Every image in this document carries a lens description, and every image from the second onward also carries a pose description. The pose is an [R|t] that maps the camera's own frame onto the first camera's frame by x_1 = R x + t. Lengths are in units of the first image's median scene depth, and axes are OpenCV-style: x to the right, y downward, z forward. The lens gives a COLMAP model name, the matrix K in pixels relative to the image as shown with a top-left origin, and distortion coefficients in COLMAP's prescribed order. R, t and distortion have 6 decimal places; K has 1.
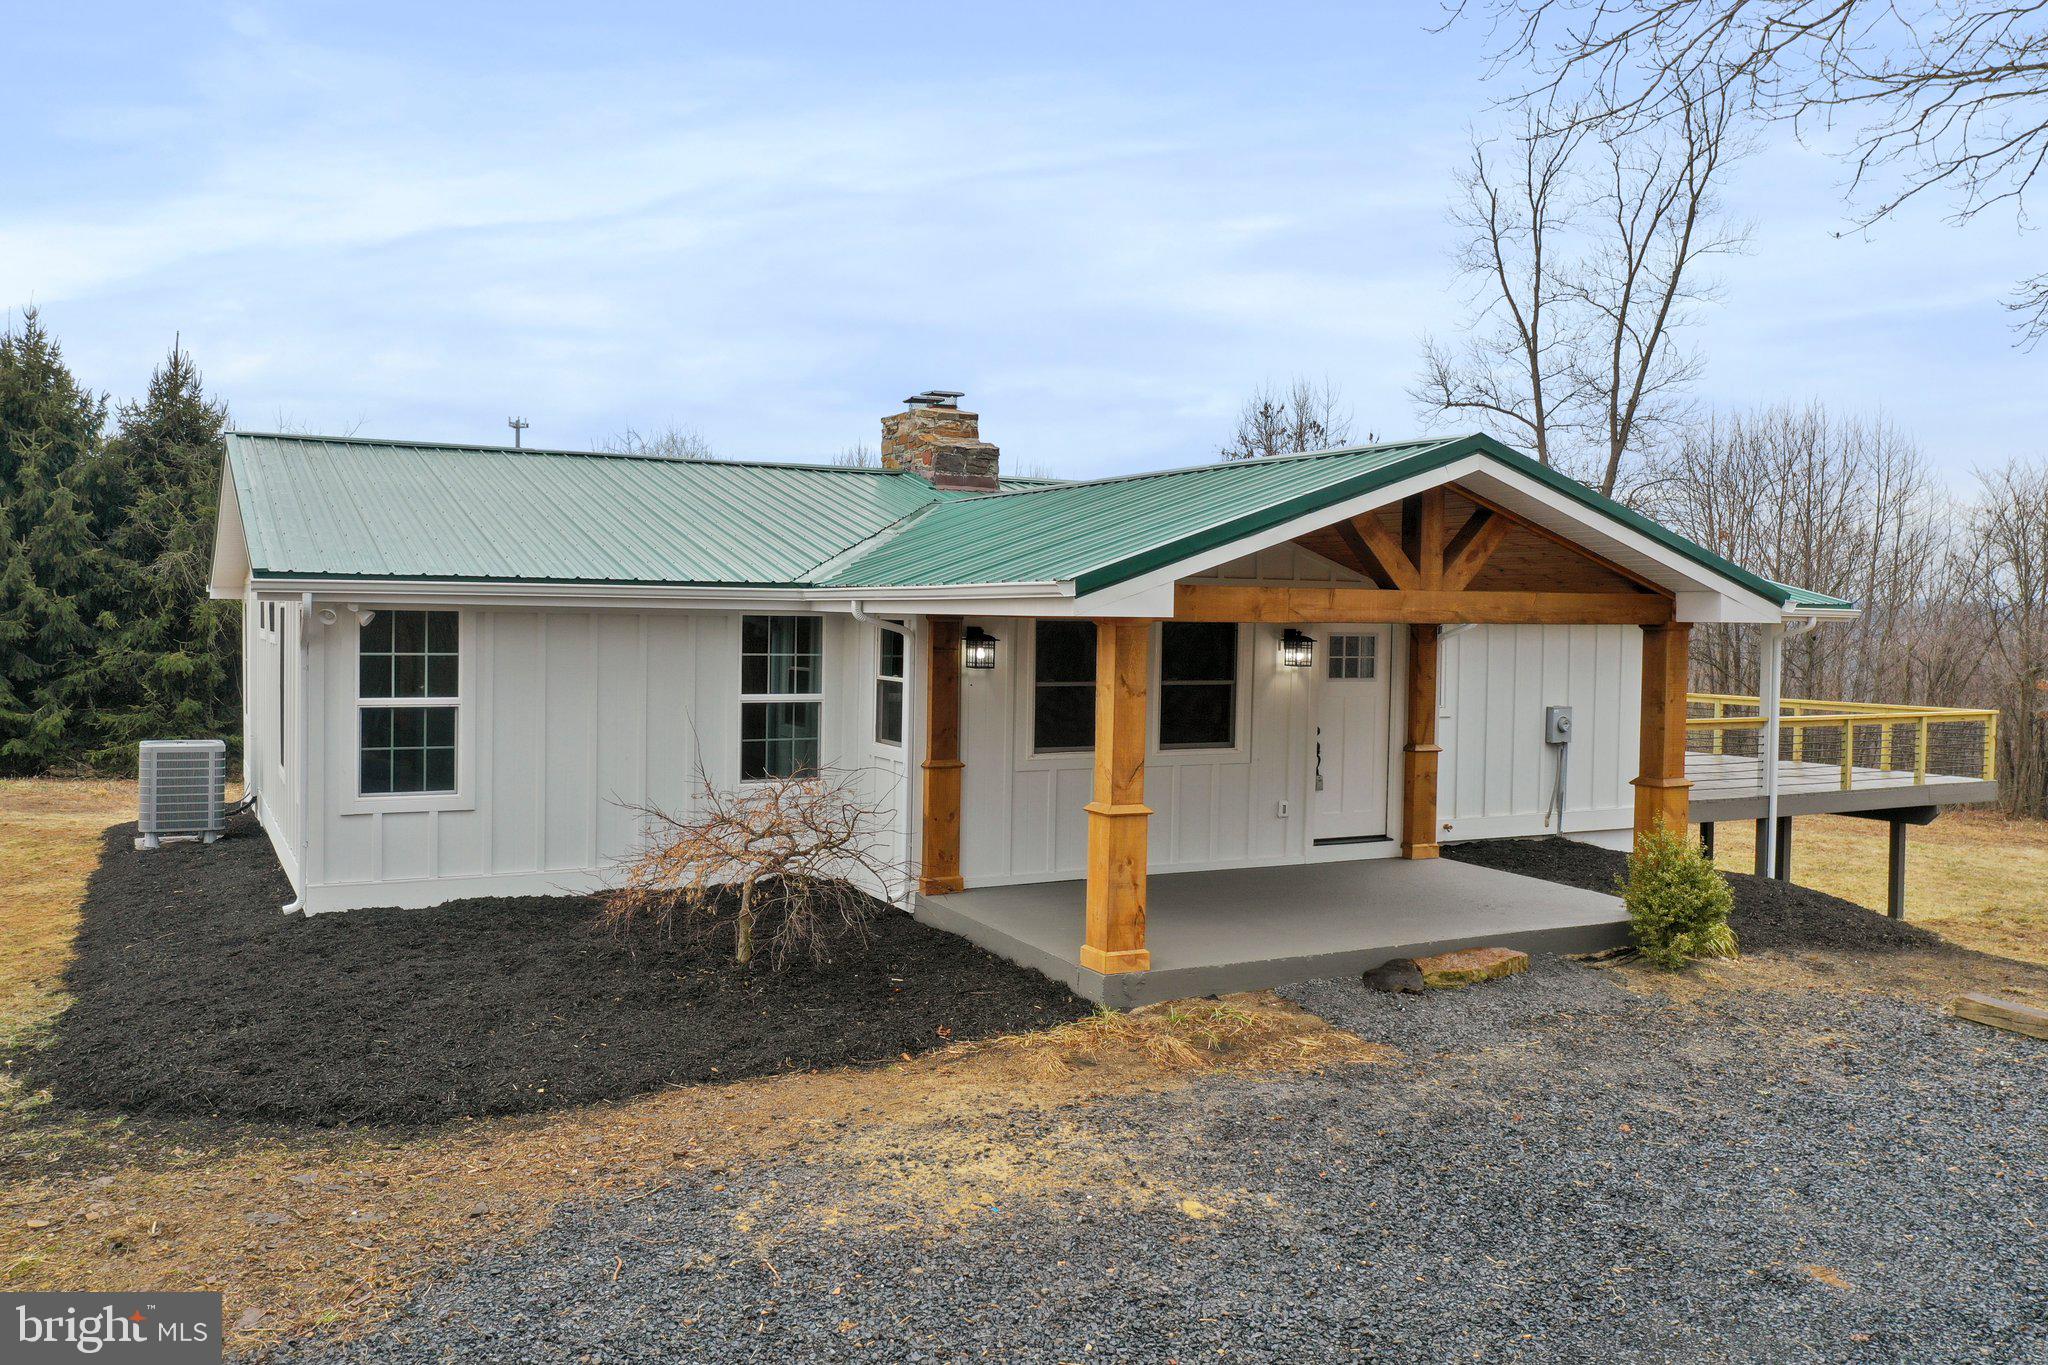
lens RADIAL K [[1627.3, 0, 1016.7], [0, 1627.3, 668.7], [0, 0, 1]] dist [-0.005787, -0.003656]
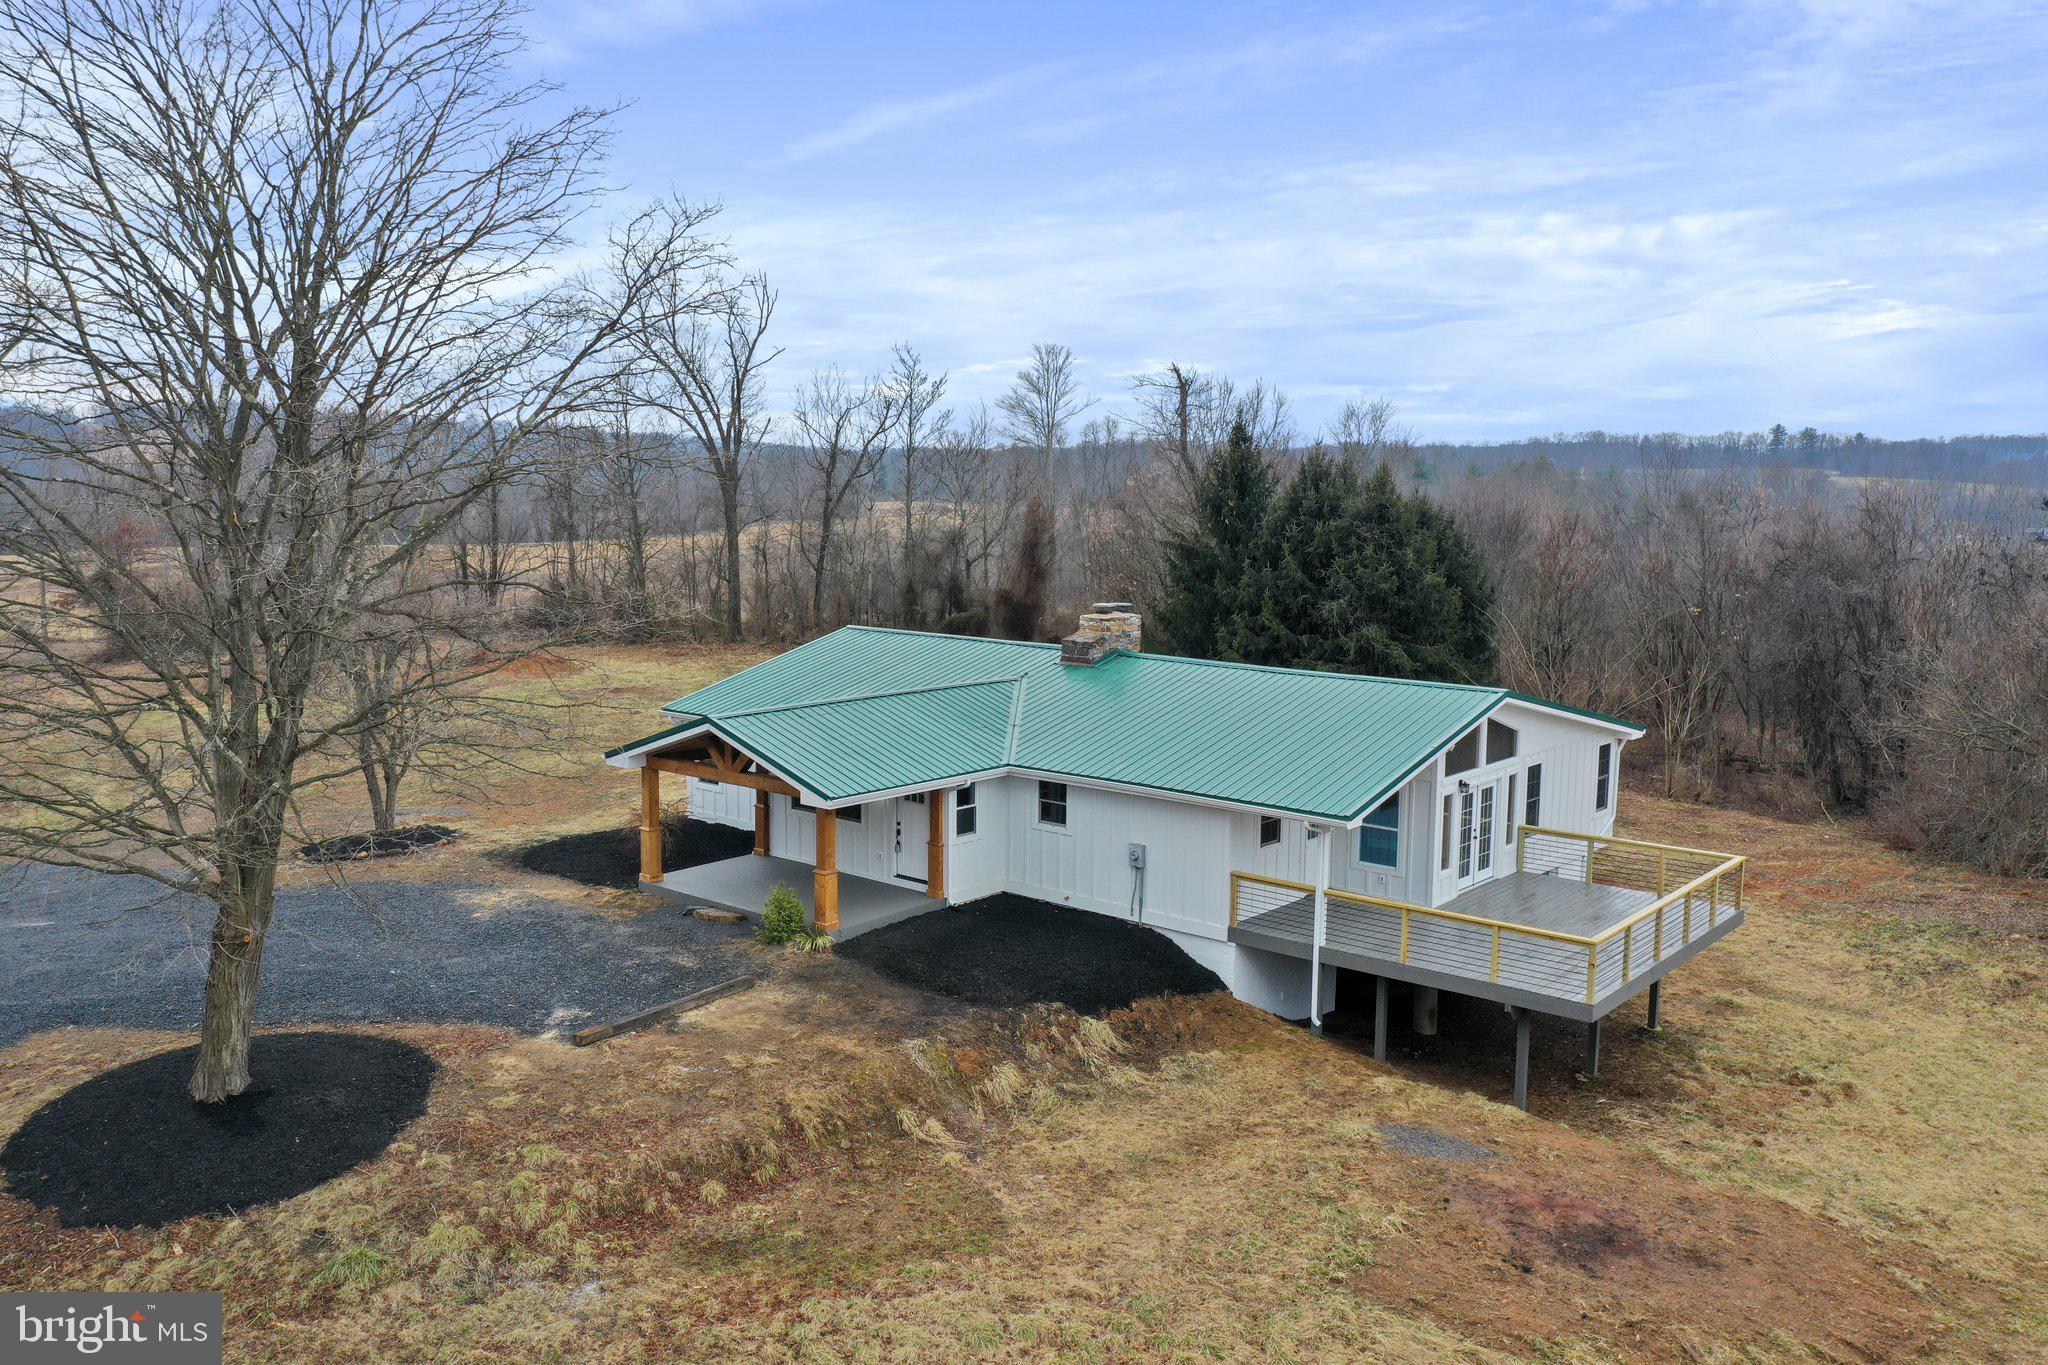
lens RADIAL K [[1627.3, 0, 1034.1], [0, 1627.3, 693.5], [0, 0, 1]] dist [-0.005787, -0.003656]
pose [[0.381097, 0.112516, -0.917663, 2.495627], [-0.042721, 0.993650, 0.104091, -0.410027], [0.923547, -0.000466, 0.383484, 0.411416]]
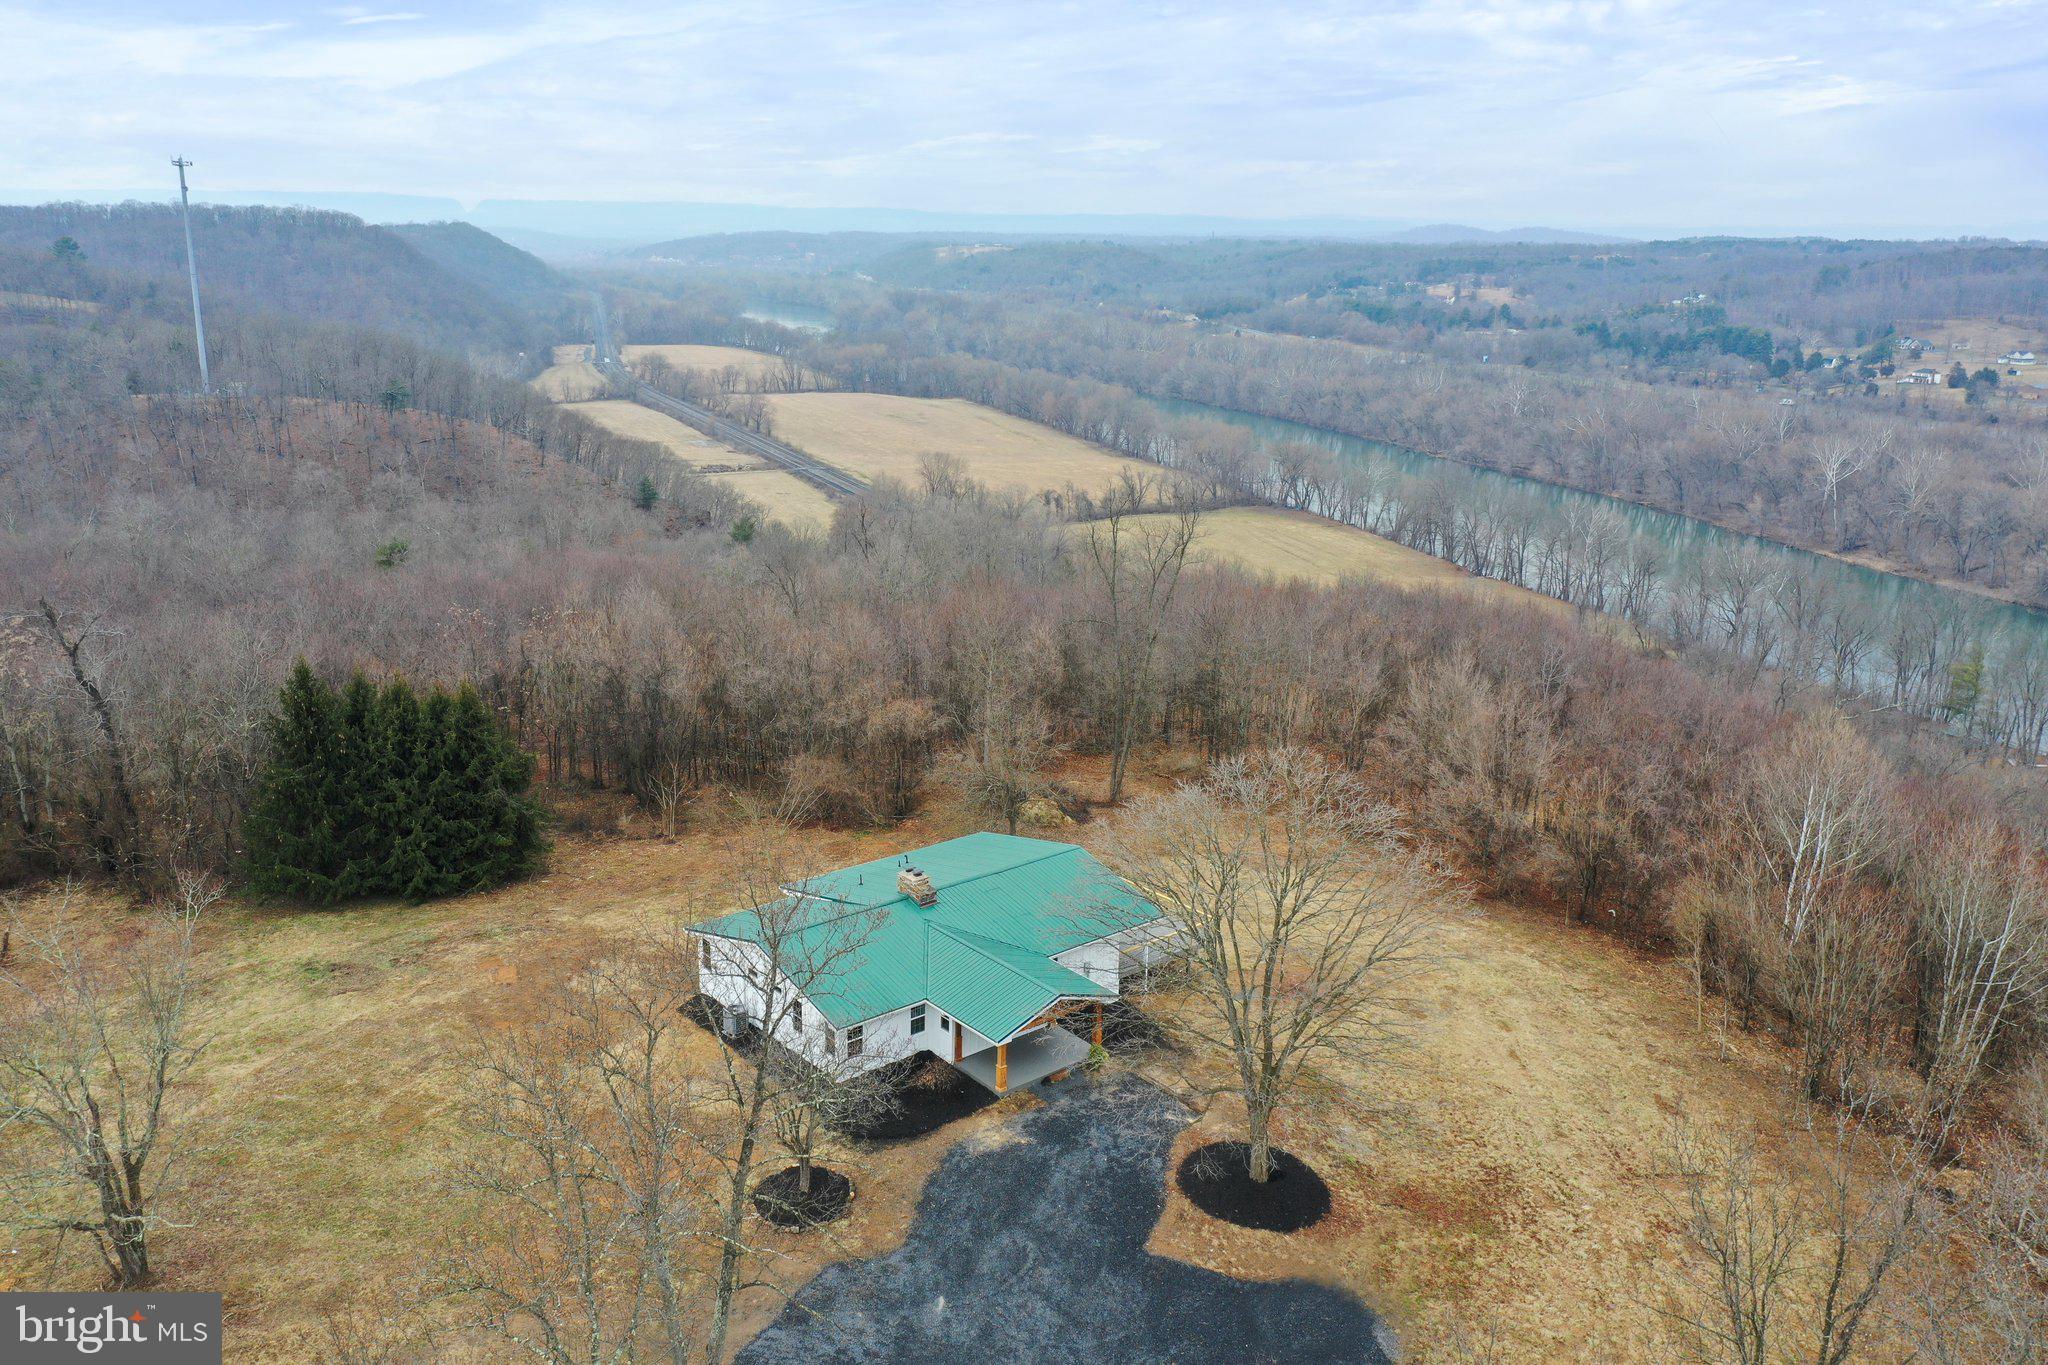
lens RADIAL K [[1627.3, 0, 1023.6], [0, 1627.3, 683.6], [0, 0, 1]] dist [-0.005787, -0.003656]
pose [[0.976701, -0.056033, 0.207162, -0.834271], [0.005228, 0.971238, 0.238053, -2.212631], [-0.214542, -0.231424, 0.948902, -3.581111]]
